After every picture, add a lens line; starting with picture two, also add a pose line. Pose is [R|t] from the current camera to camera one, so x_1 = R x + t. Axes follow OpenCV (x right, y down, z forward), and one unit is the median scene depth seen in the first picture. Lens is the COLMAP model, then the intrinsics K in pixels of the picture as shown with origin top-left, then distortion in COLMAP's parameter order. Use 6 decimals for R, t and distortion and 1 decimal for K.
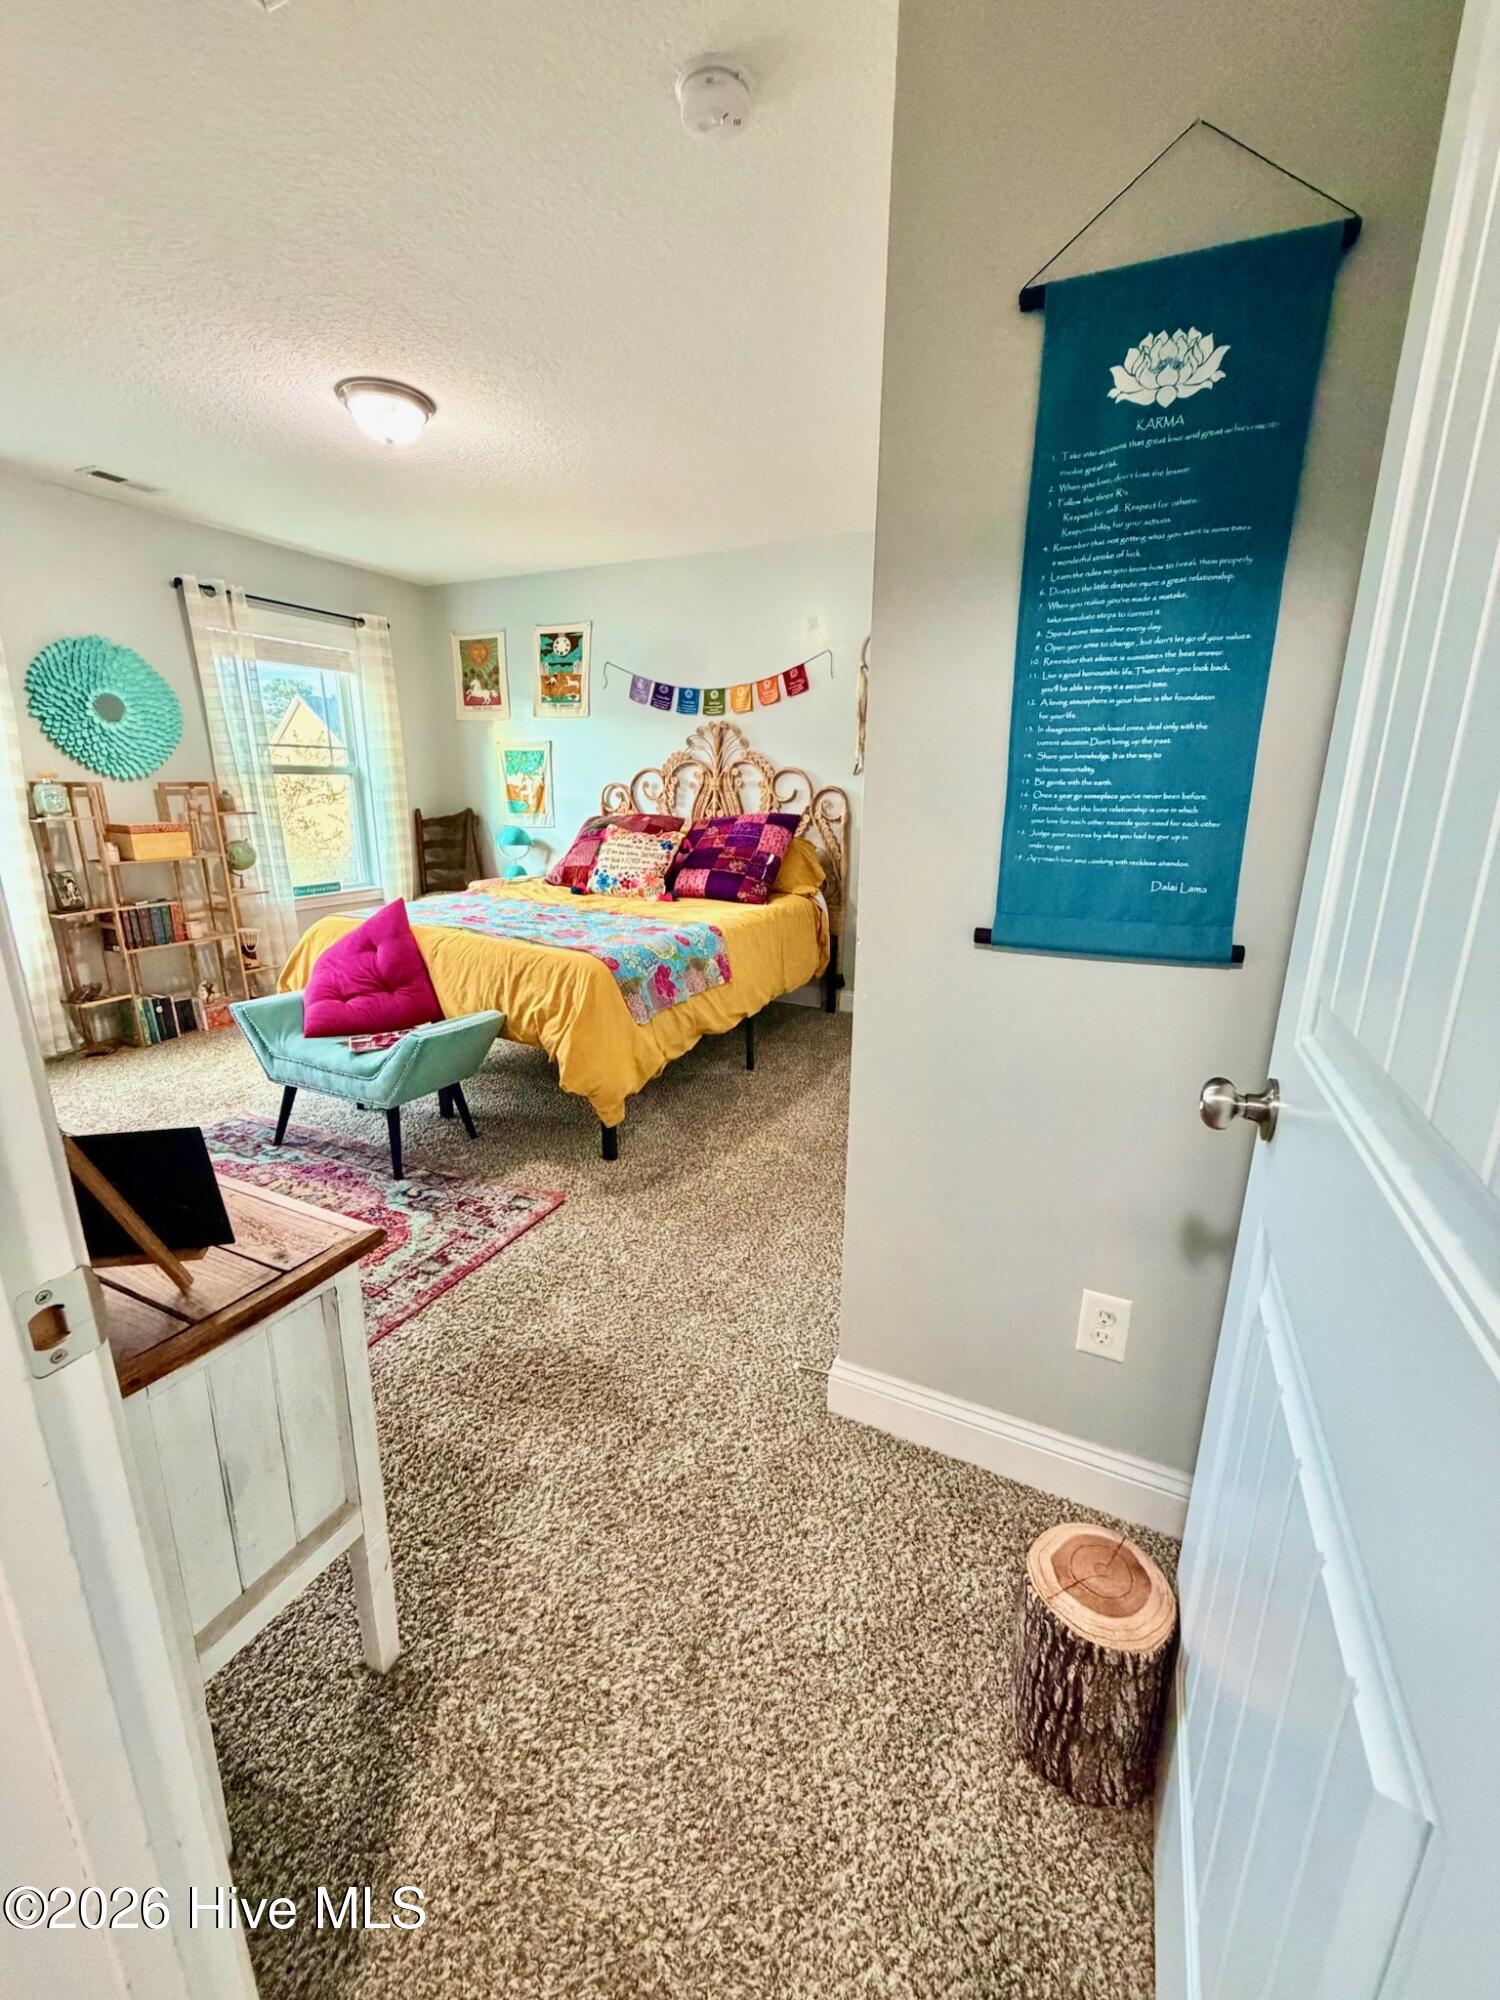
lens RADIAL K [[795.4, 0, 750.0], [0, 795.4, 1000.0], [0, 0, 1]] dist [-0.001911, -0.000089]
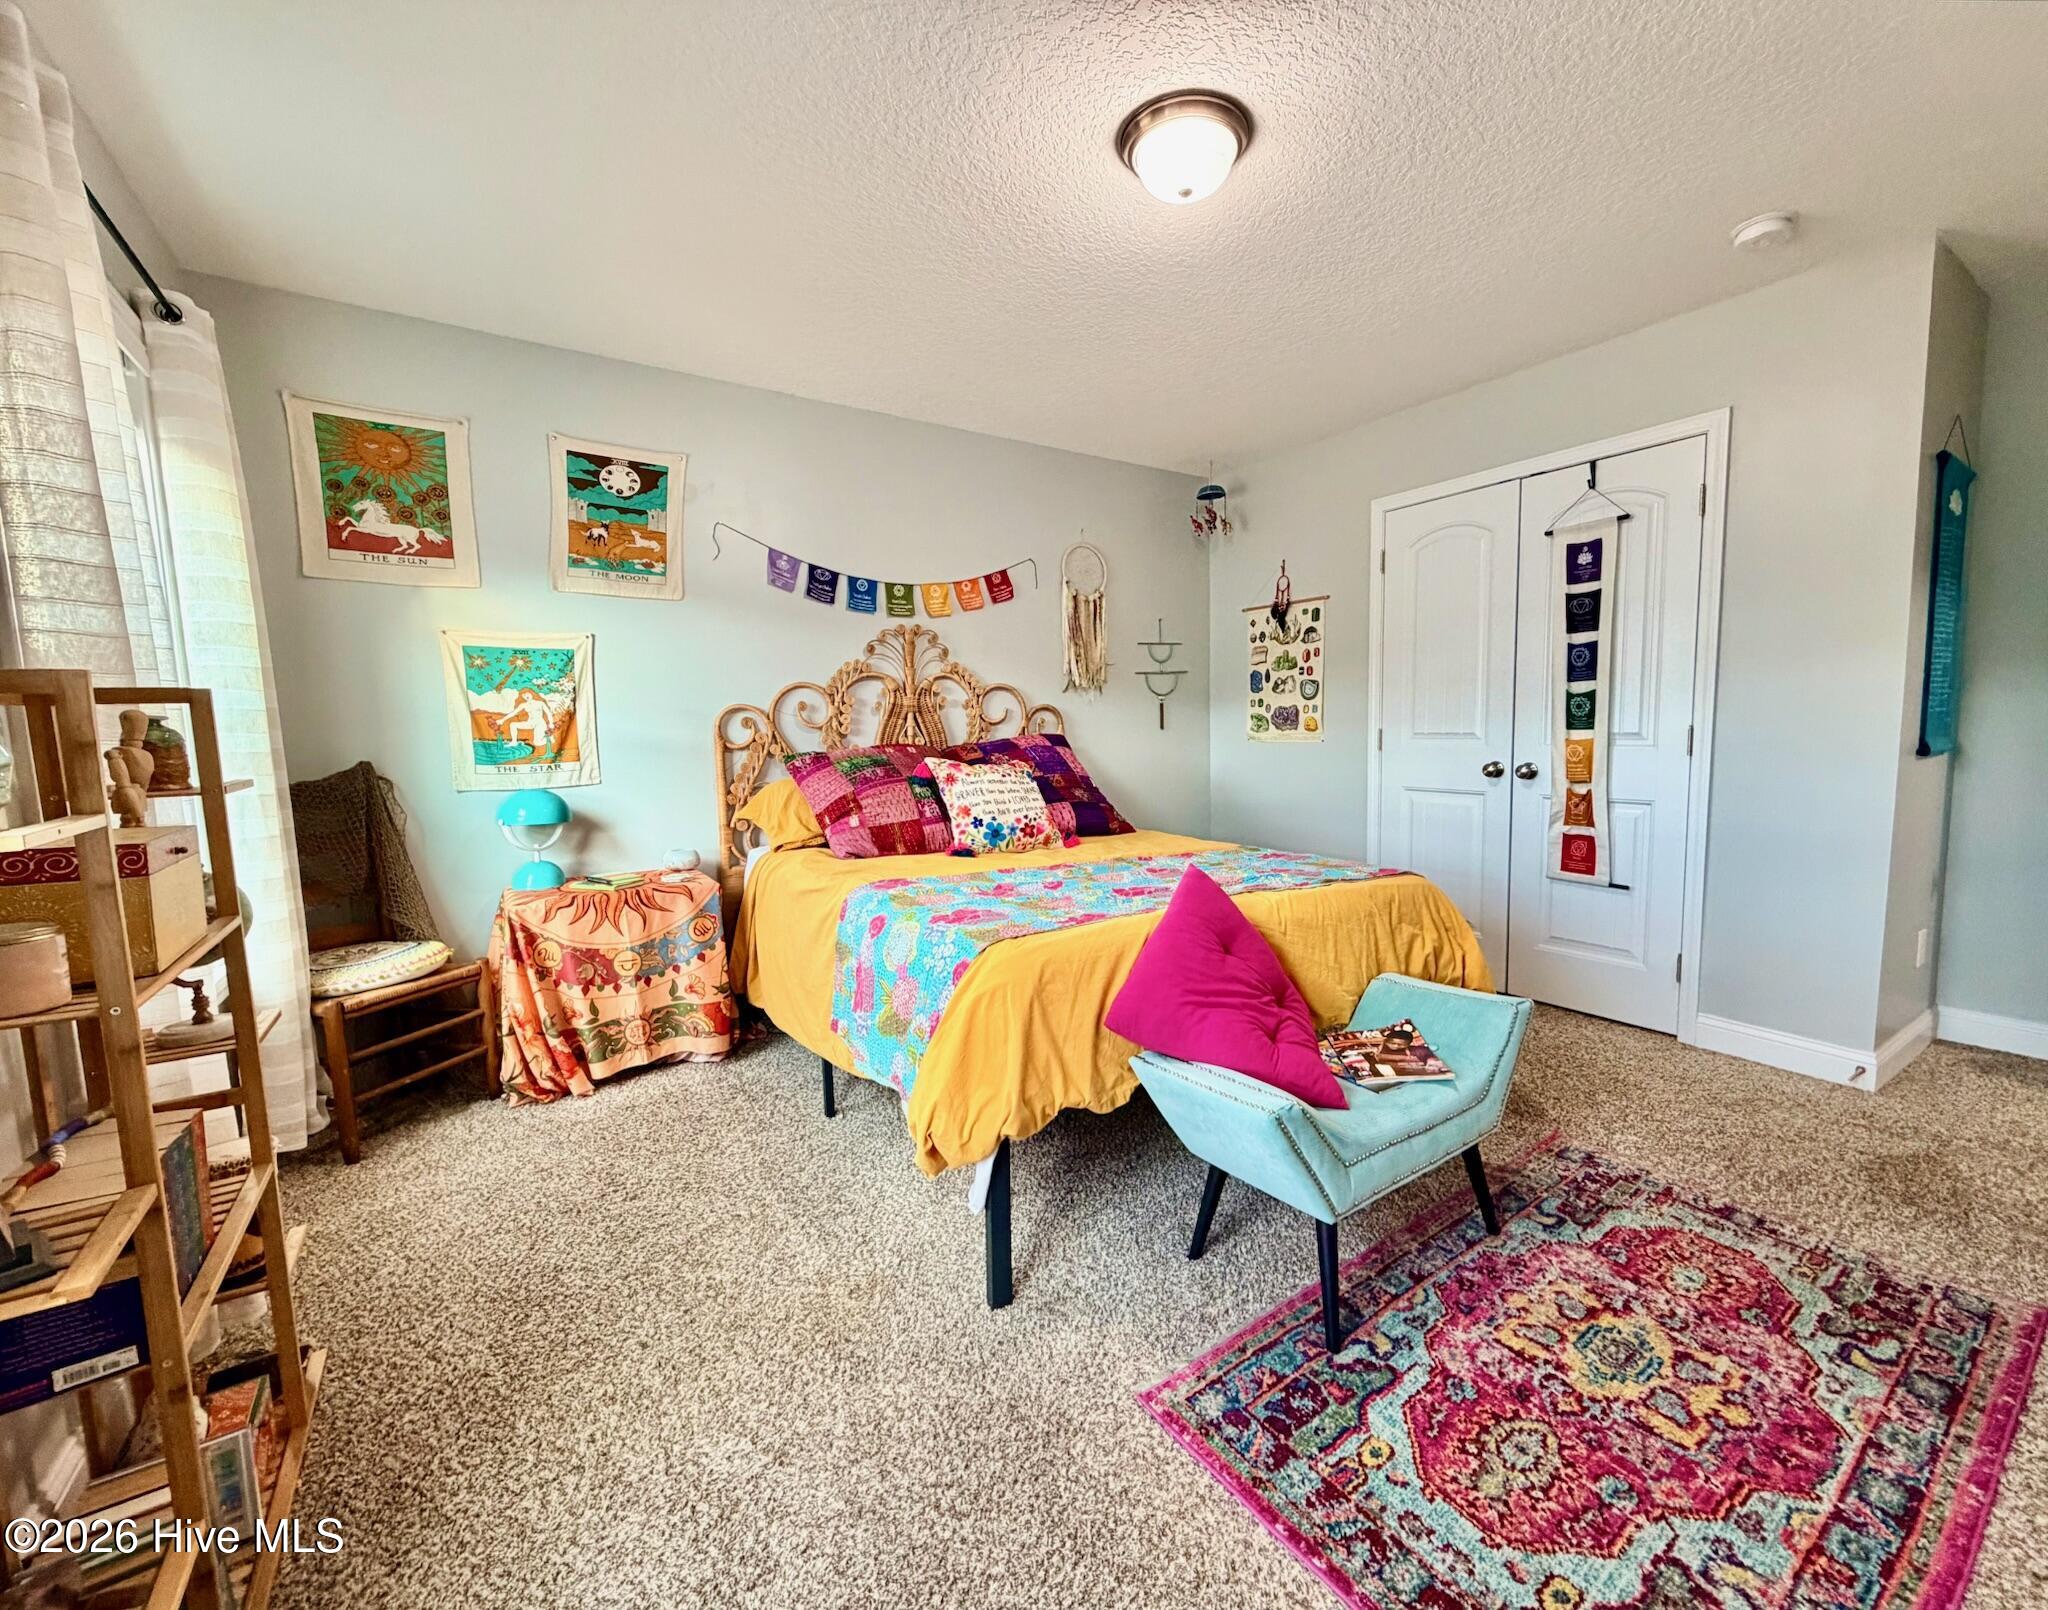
lens RADIAL K [[881.5, 0, 1034.6], [0, 881.5, 817.6], [0, 0, 1]] dist [0.000752, 0.000331]
pose [[0.480970, -0.113758, 0.869325, -0.731460], [0.251713, 0.967719, -0.012632, -0.125364], [-0.839826, 0.224896, 0.494079, 0.507079]]
